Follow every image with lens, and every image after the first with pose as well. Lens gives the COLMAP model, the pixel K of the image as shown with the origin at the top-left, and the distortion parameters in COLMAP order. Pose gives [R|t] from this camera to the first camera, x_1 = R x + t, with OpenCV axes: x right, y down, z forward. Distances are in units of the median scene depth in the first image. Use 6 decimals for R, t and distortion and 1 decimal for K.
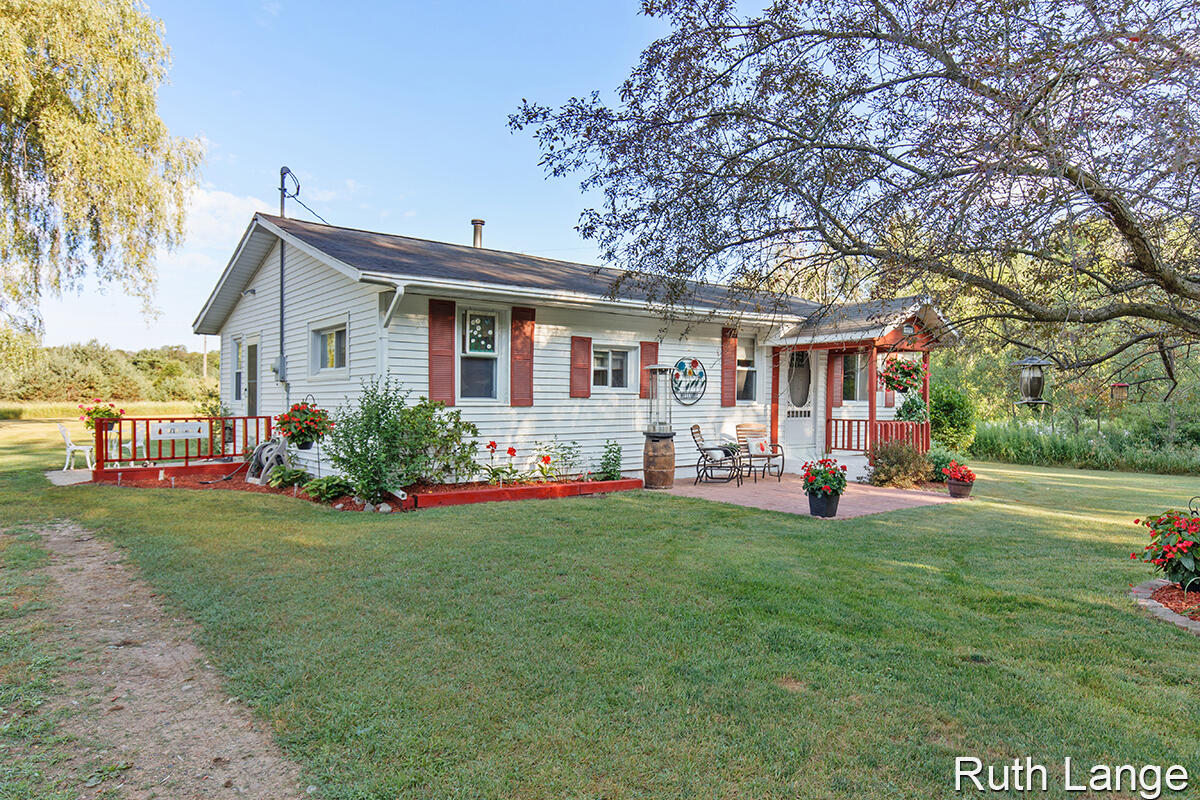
lens RADIAL K [[738.4, 0, 600.0], [0, 738.4, 400.0], [0, 0, 1]] dist [0.001167, 0.000869]
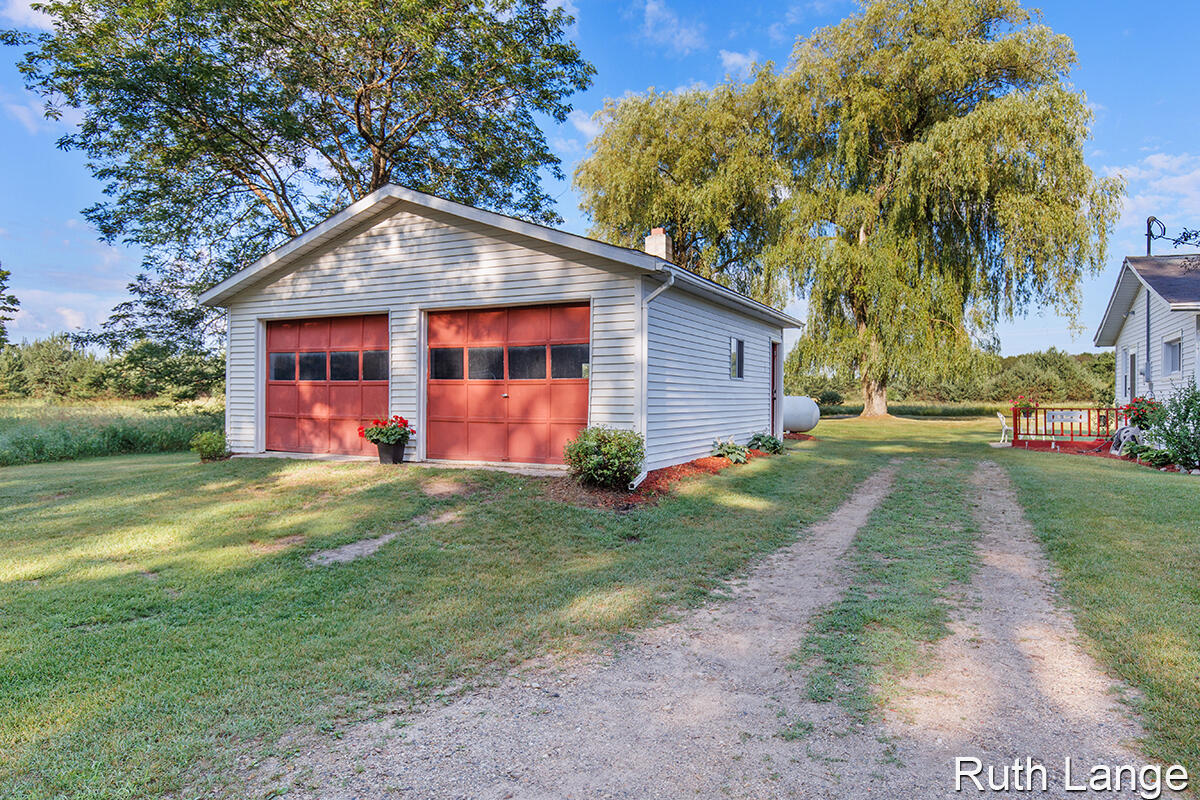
lens RADIAL K [[738.4, 0, 600.0], [0, 738.4, 400.0], [0, 0, 1]] dist [0.001167, 0.000869]
pose [[0.398051, -0.000272, -0.917363, 0.246913], [-0.003259, 0.999993, -0.001711, 0.008036], [0.917357, 0.003671, 0.398048, -0.264537]]
